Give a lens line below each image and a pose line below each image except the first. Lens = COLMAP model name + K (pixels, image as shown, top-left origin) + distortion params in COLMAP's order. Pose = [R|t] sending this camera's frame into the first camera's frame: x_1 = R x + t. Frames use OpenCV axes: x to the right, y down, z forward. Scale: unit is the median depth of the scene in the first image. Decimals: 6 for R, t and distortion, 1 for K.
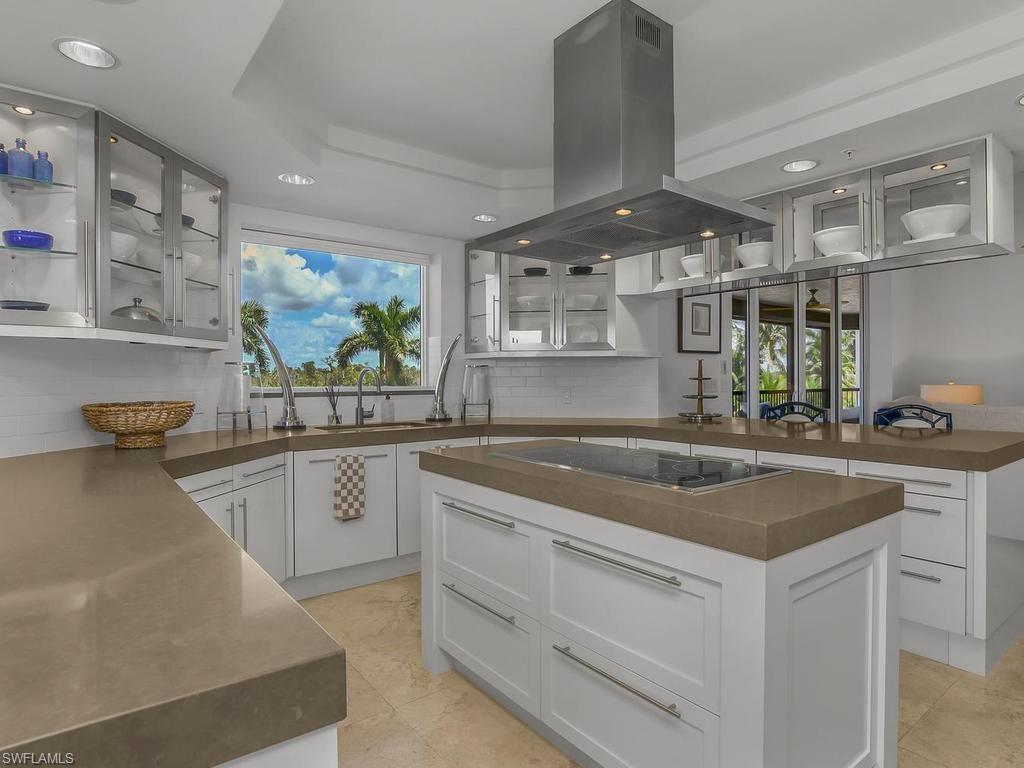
lens RADIAL K [[567.5, 0, 506.7], [0, 567.5, 379.9], [0, 0, 1]] dist [-0.020190, 0.002366]
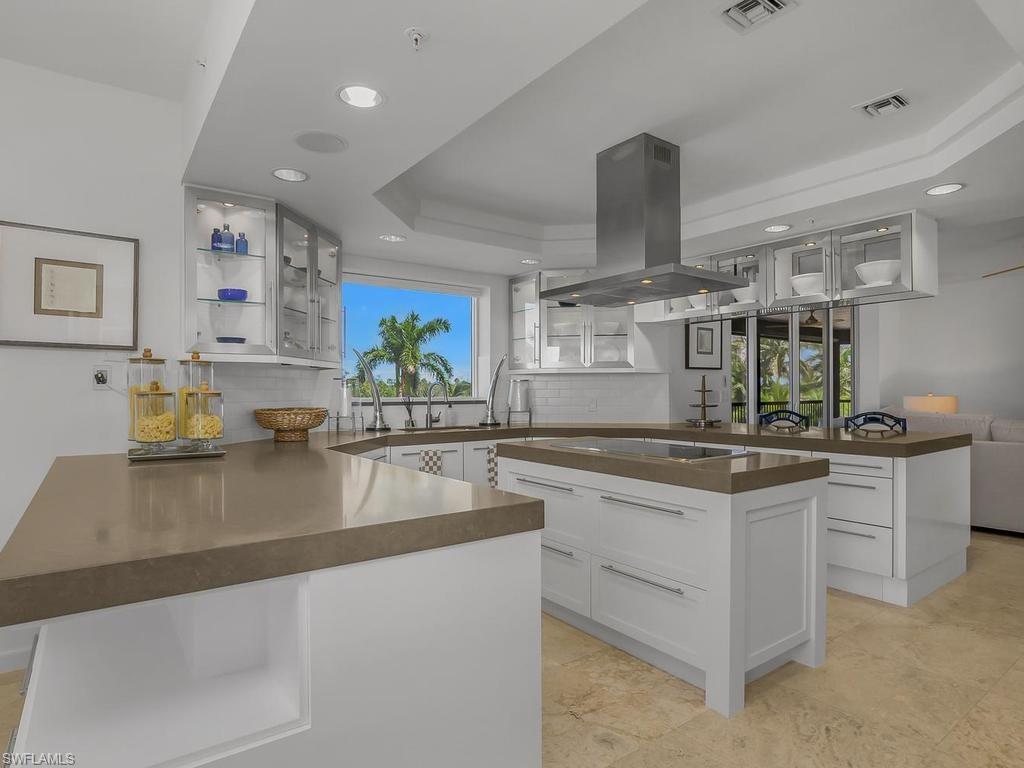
lens RADIAL K [[567.5, 0, 516.9], [0, 567.5, 389.0], [0, 0, 1]] dist [-0.020190, 0.002366]
pose [[1.000000, -0.000078, -0.000196, -0.074862], [0.000077, 0.999985, -0.005553, 0.001061], [0.000196, 0.005553, 0.999985, -0.275014]]
